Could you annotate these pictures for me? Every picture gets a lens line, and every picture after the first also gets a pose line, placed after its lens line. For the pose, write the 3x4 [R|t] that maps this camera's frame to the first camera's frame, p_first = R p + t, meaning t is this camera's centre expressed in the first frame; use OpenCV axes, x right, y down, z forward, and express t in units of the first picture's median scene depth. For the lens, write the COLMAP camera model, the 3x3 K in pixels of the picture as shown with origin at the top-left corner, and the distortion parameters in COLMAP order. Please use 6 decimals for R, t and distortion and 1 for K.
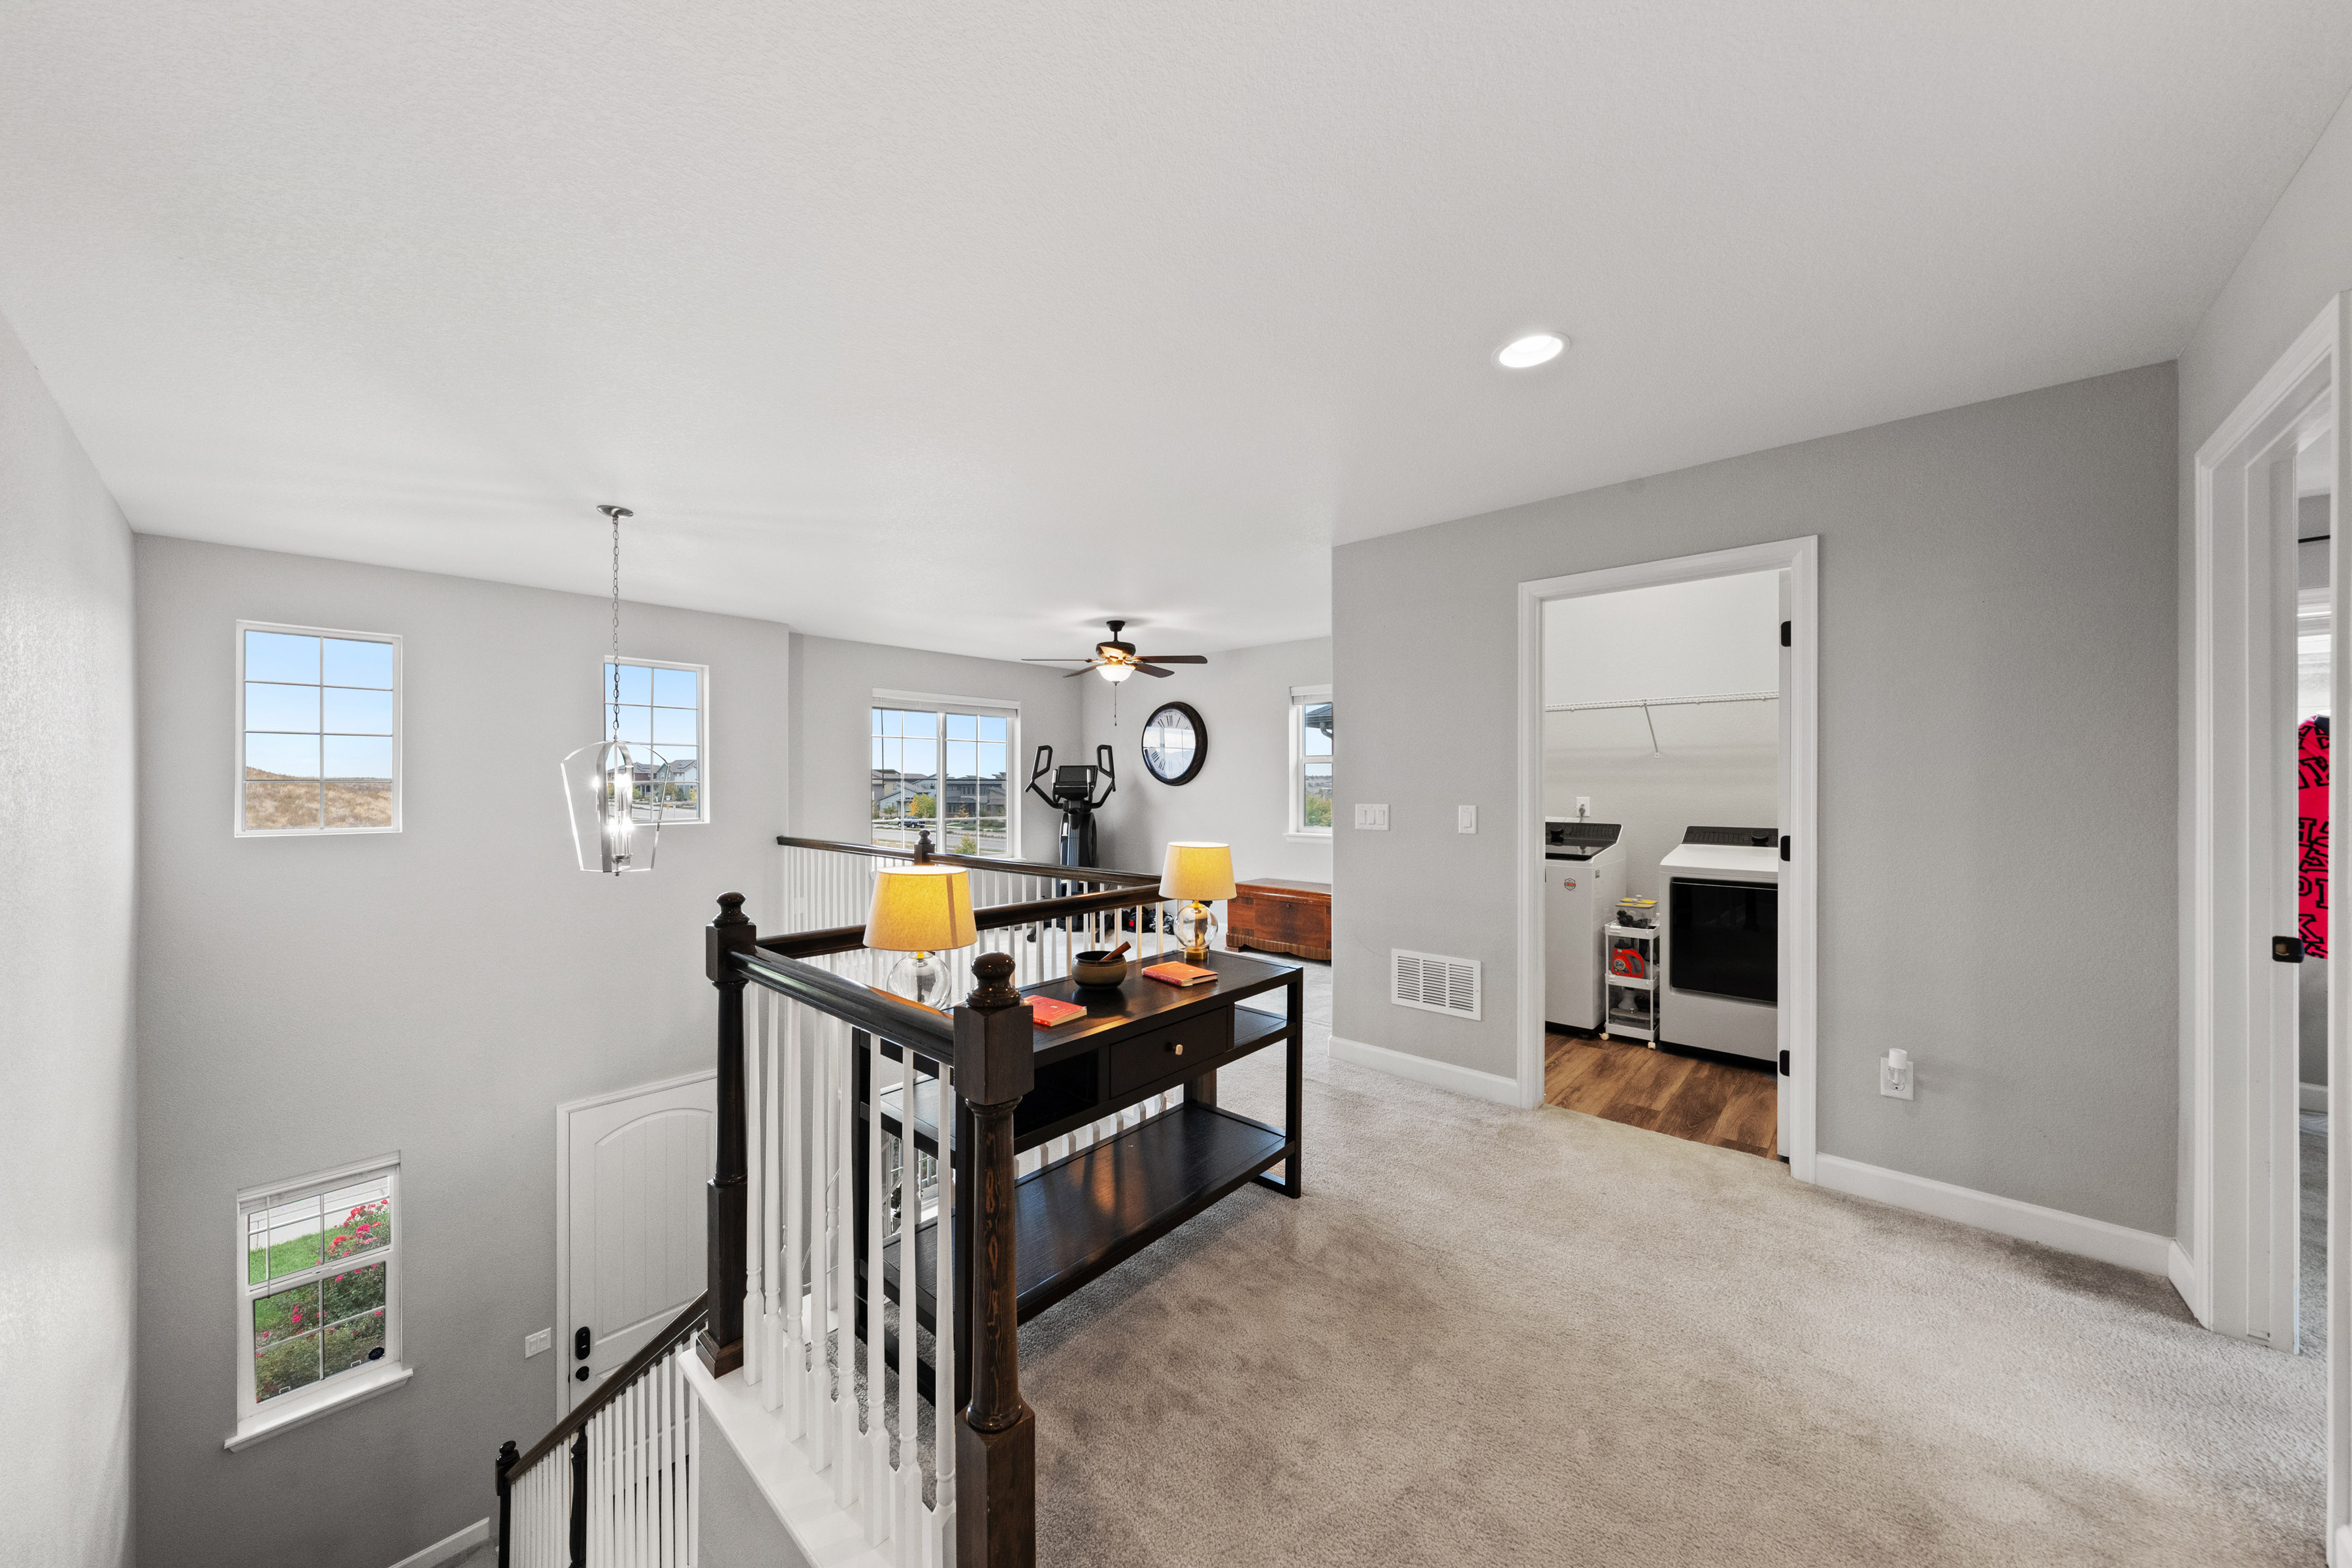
lens RADIAL K [[811.0, 0, 1175.9], [0, 811.0, 779.4], [0, 0, 1]] dist [-0.000102, -0.000017]
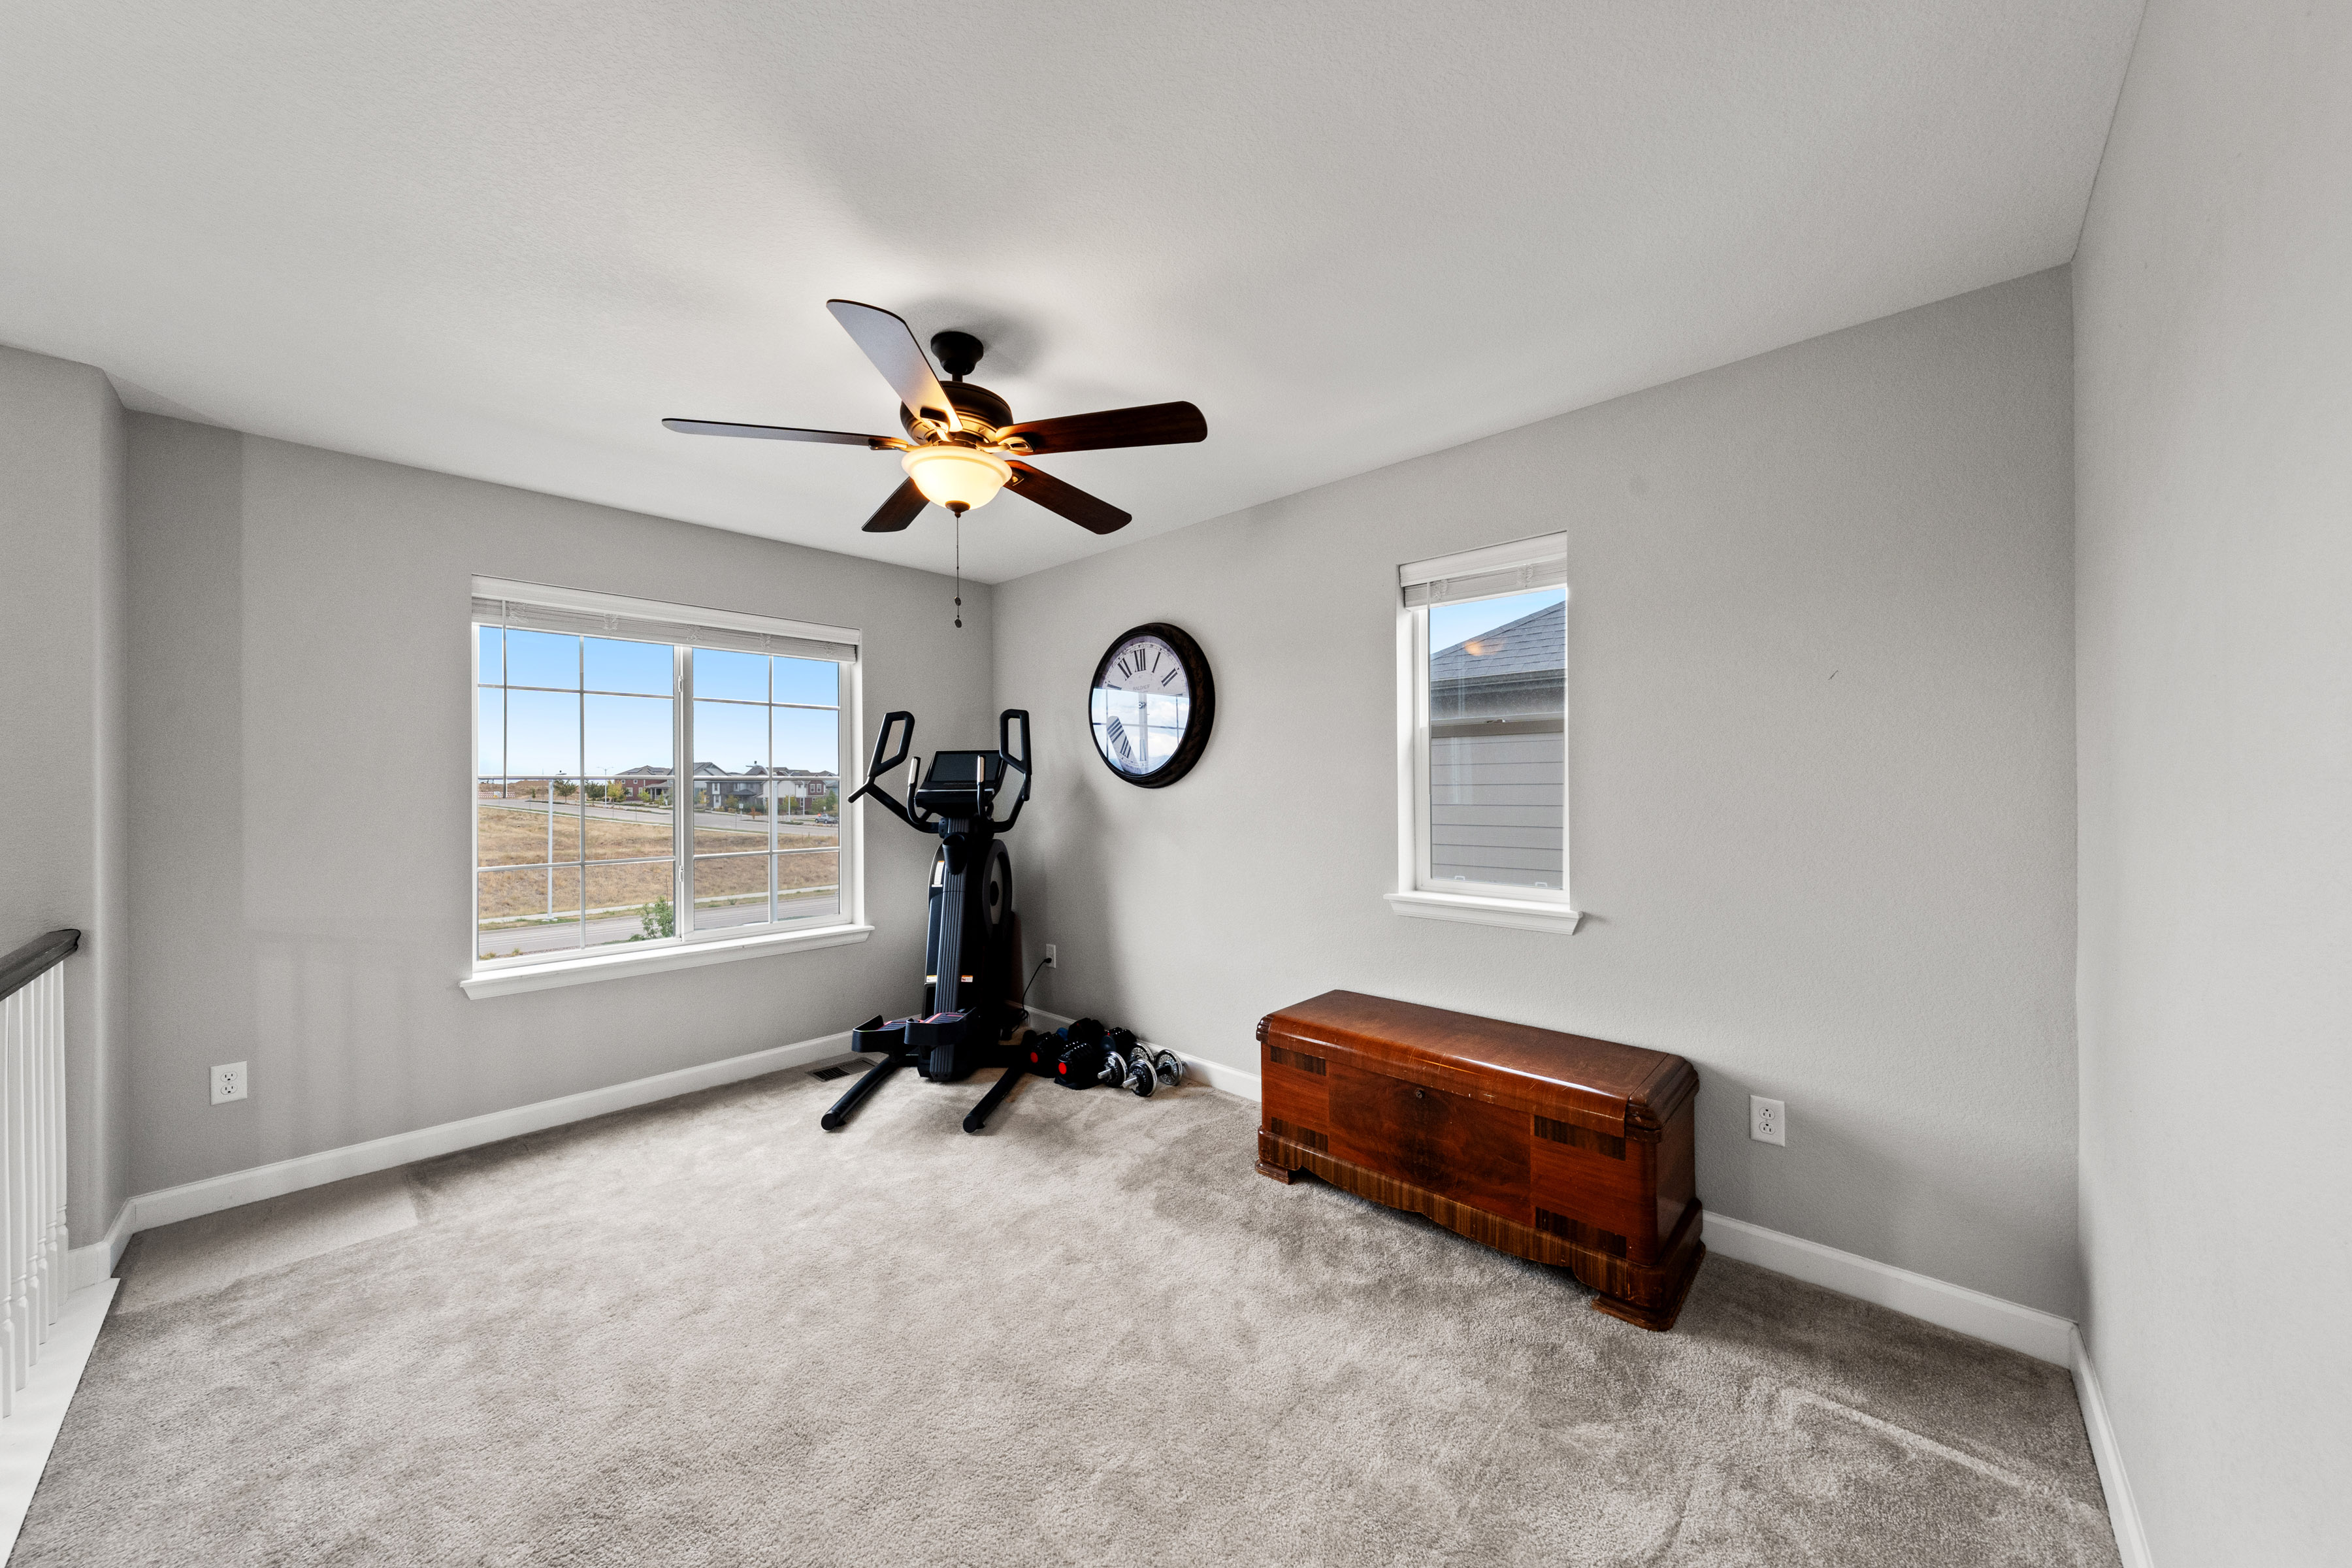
lens RADIAL K [[811.0, 0, 1174.9], [0, 811.0, 782.1], [0, 0, 1]] dist [-0.000102, -0.000017]
pose [[0.999890, -0.004550, -0.014096, 0.021070], [0.004589, 0.999986, 0.002734, 0.002560], [0.014083, -0.002799, 0.999897, 0.489434]]
